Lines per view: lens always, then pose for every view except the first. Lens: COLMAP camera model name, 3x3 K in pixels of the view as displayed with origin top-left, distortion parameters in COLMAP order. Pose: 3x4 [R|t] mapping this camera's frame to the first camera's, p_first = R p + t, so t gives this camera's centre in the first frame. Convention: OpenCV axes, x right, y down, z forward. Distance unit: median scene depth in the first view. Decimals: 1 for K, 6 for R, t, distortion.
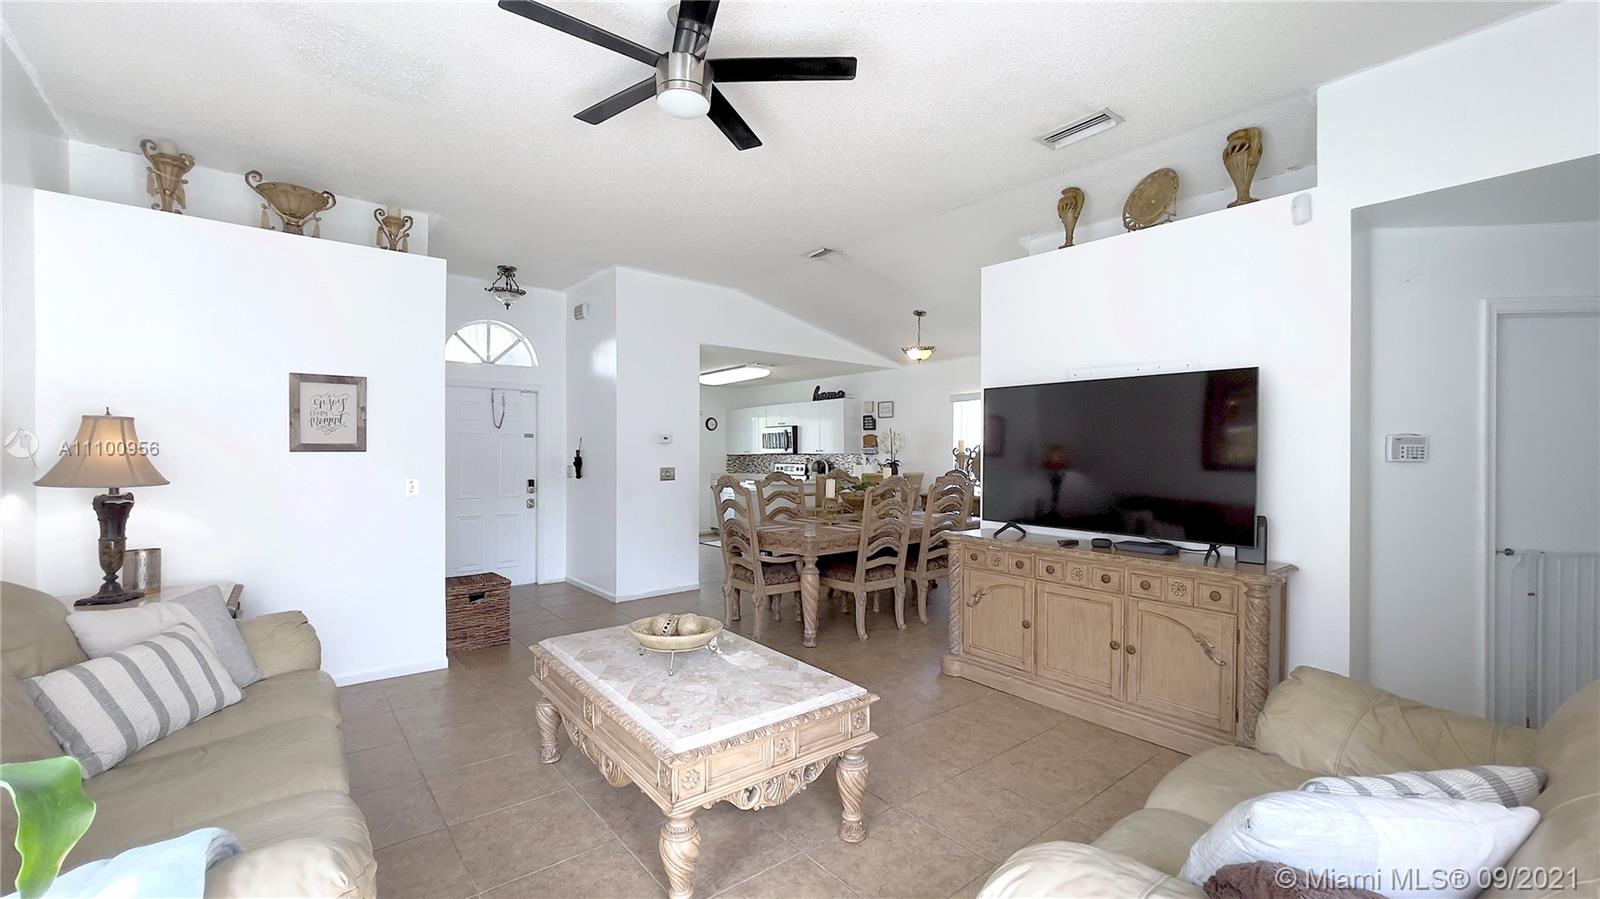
lens RADIAL K [[642.7, 0, 783.5], [0, 642.7, 454.2], [0, 0, 1]] dist [-0.007765, 0.001363]
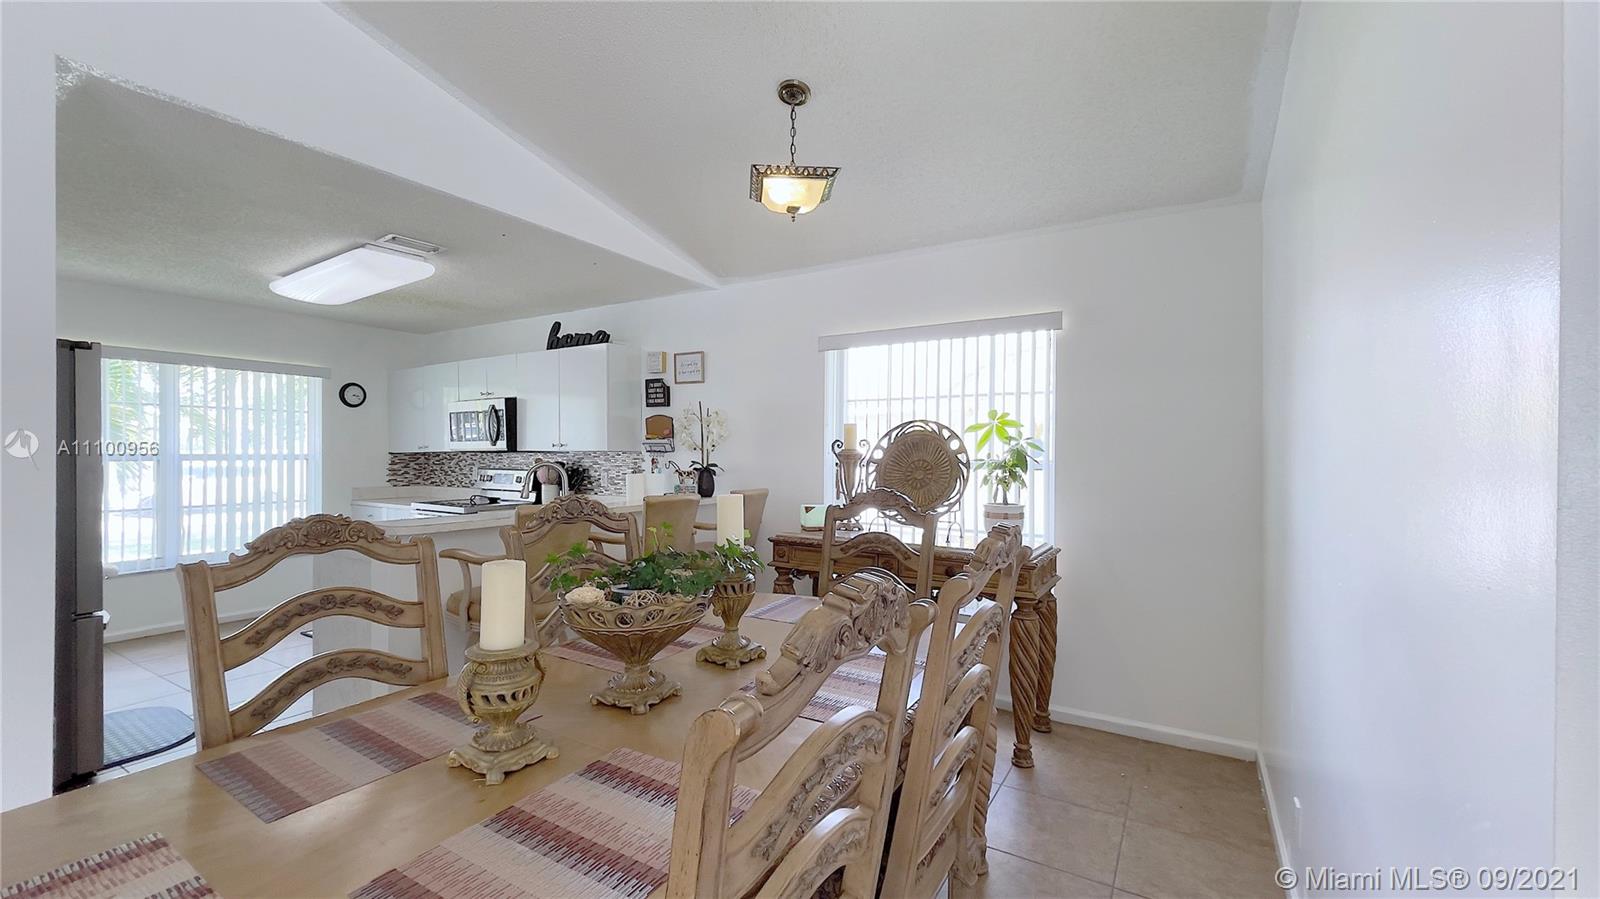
lens RADIAL K [[642.7, 0, 801.3], [0, 642.7, 456.3], [0, 0, 1]] dist [-0.007765, 0.001363]
pose [[0.935511, -0.000096, 0.353297, 0.058425], [-0.002130, 0.999980, 0.005913, 0.000031], [-0.353290, -0.006284, 0.935493, 0.469326]]
